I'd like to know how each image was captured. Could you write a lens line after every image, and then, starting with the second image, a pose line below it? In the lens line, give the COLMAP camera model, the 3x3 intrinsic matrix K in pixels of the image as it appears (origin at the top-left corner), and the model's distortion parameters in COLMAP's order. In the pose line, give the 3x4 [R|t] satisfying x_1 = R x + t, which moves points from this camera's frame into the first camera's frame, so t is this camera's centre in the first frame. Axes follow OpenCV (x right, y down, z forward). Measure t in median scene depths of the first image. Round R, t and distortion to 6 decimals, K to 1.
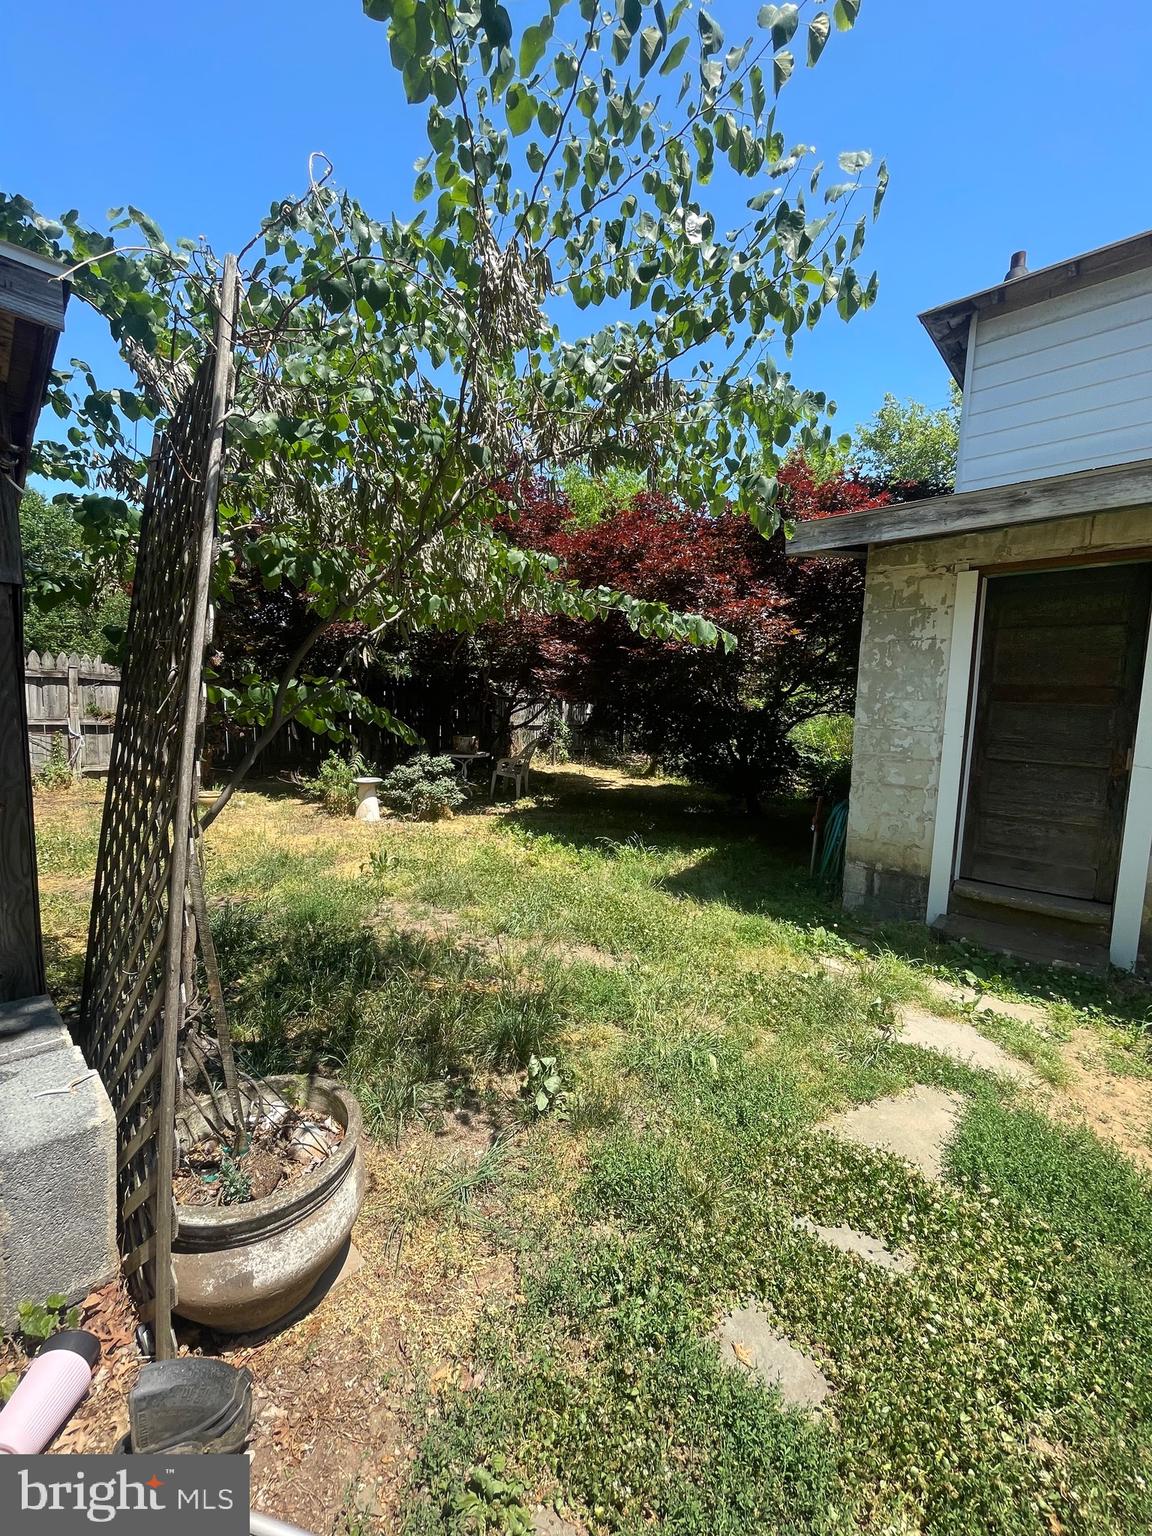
lens RADIAL K [[624.6, 0, 570.8], [0, 624.6, 765.0], [0, 0, 1]] dist [-0.027928, 0.017803]
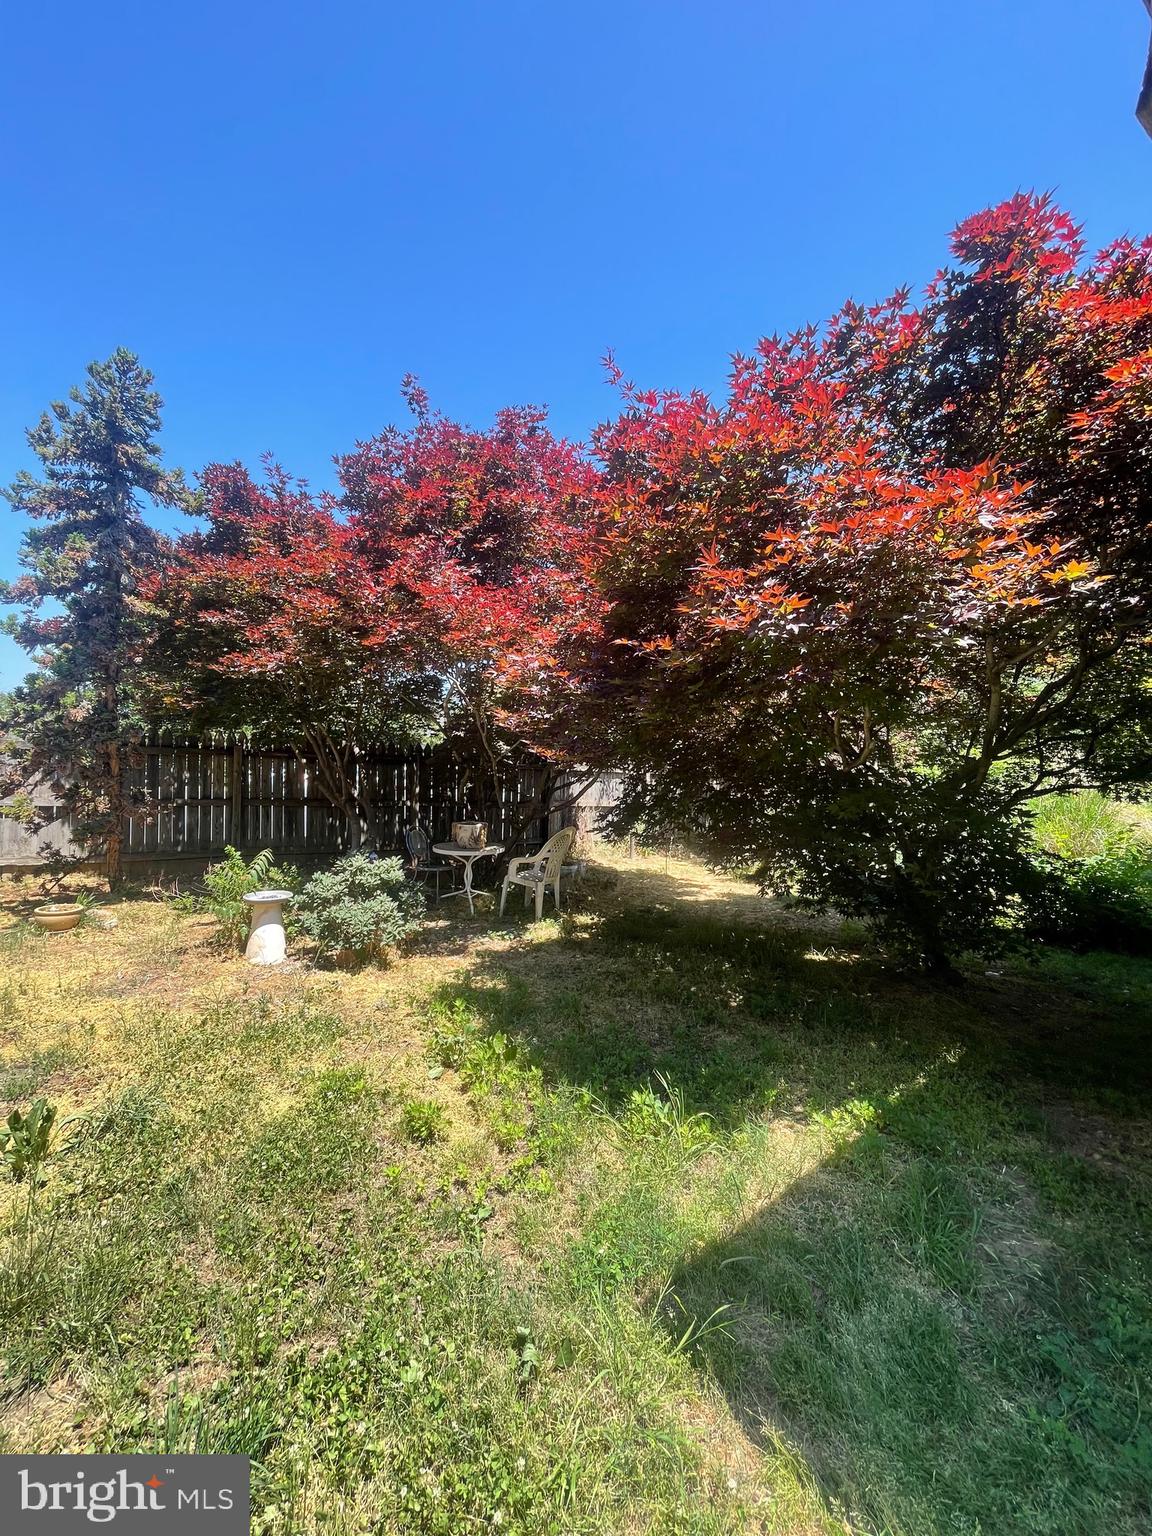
lens RADIAL K [[627.8, 0, 570.0], [0, 627.8, 766.5], [0, 0, 1]] dist [-0.001640, 0.002632]
pose [[0.978374, -0.007386, -0.206714, 0.102523], [-0.017497, 0.992825, -0.118289, -0.034914], [0.206104, 0.119348, 0.971225, 0.421039]]
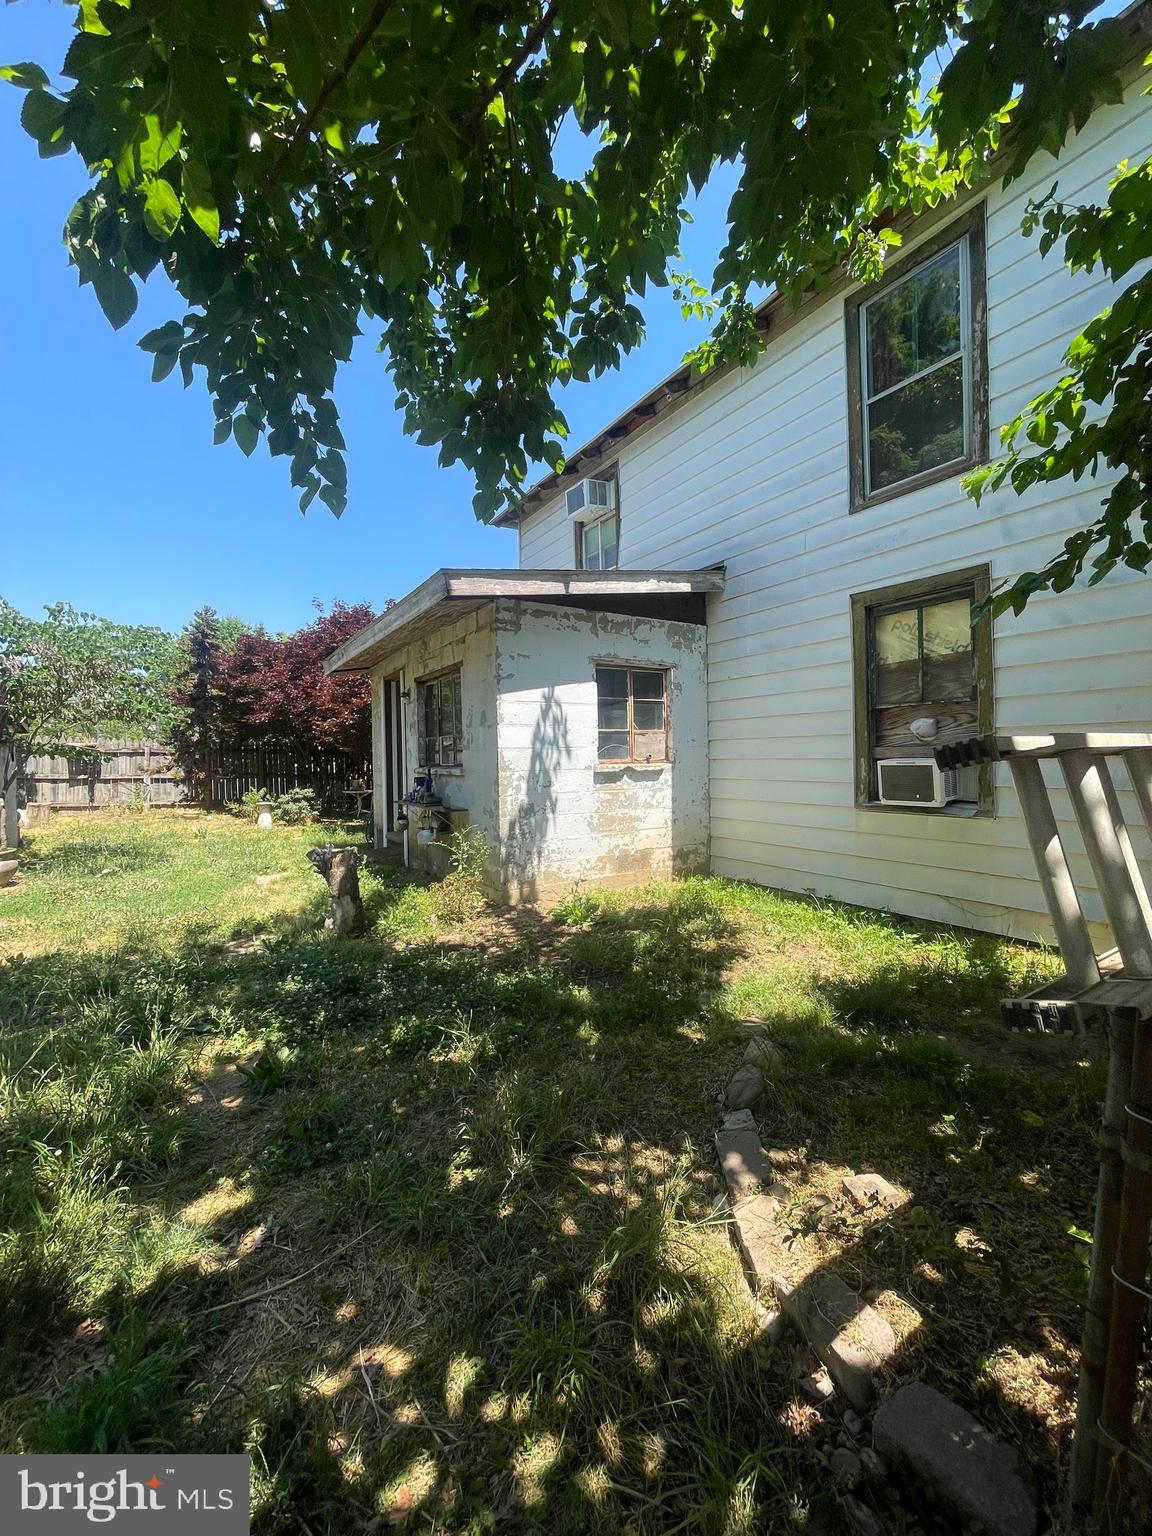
lens RADIAL K [[627.8, 0, 570.0], [0, 627.8, 766.5], [0, 0, 1]] dist [-0.001640, 0.002632]
pose [[0.959898, -0.036685, -0.277940, 0.959900], [0.008677, 0.994814, -0.101339, 0.105188], [0.280216, 0.094863, 0.955238, -0.434054]]
